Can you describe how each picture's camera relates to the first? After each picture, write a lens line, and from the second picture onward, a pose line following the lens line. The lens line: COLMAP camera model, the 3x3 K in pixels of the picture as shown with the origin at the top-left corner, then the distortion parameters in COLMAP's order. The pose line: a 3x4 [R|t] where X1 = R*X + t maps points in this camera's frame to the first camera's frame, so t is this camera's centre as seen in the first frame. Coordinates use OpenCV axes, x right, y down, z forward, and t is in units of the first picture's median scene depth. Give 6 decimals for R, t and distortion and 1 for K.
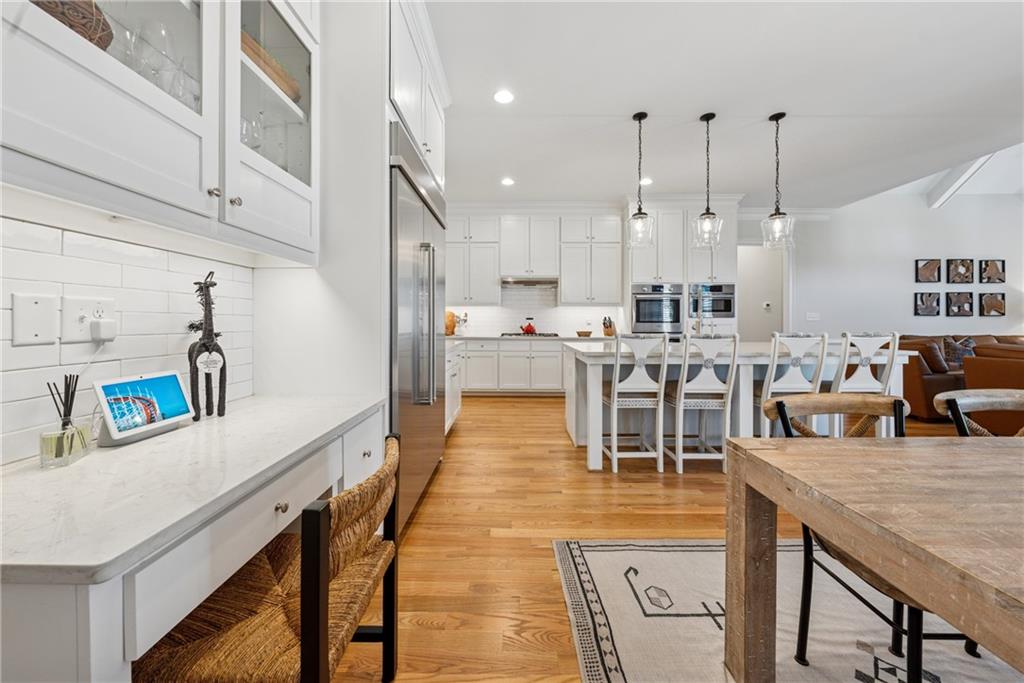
lens RADIAL K [[358.0, 0, 508.1], [0, 358.0, 323.4], [0, 0, 1]] dist [-0.004292, 0.000622]
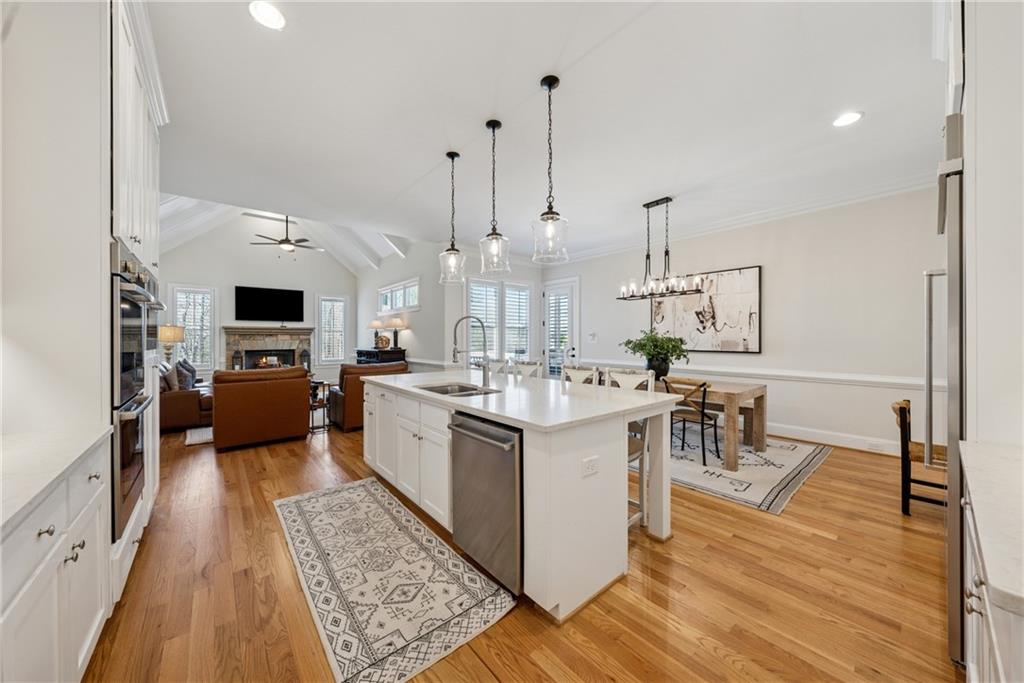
lens RADIAL K [[358.0, 0, 512.4], [0, 358.0, 341.1], [0, 0, 1]] dist [-0.004292, 0.000622]
pose [[-0.660202, -0.004161, 0.751077, -0.076471], [0.003221, 0.999960, 0.008371, -0.028537], [-0.751082, 0.007946, -0.660162, 0.877234]]
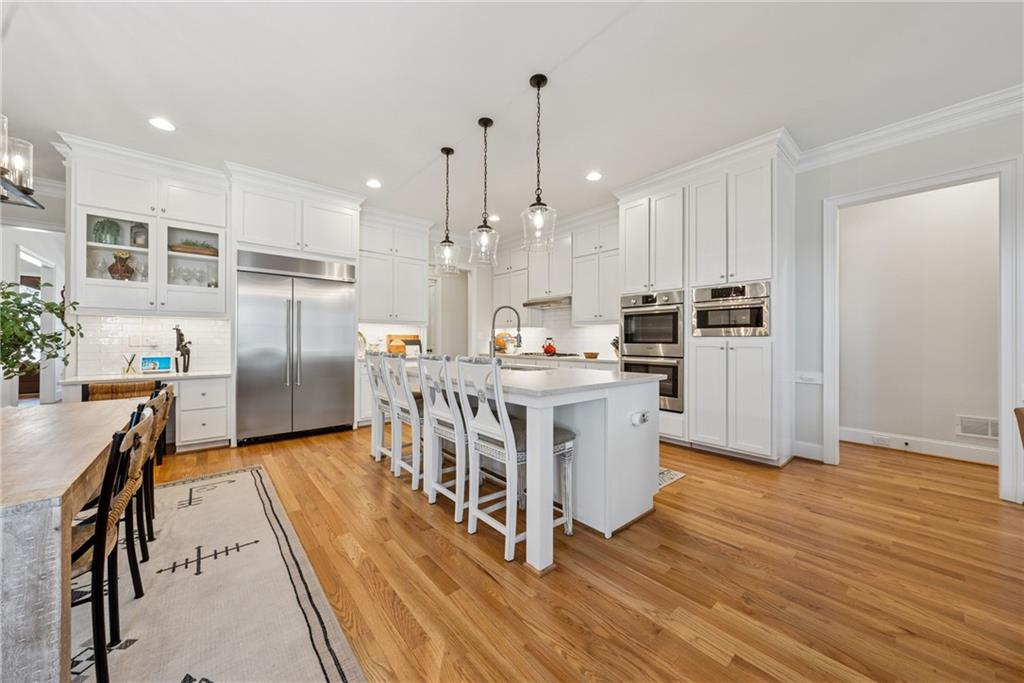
lens RADIAL K [[358.0, 0, 510.1], [0, 358.0, 340.3], [0, 0, 1]] dist [-0.004292, 0.000622]
pose [[0.658829, 0.000624, -0.752292, 0.733780], [-0.006797, 0.999964, -0.005123, -0.002385], [0.752262, 0.008488, 0.658810, 0.244876]]
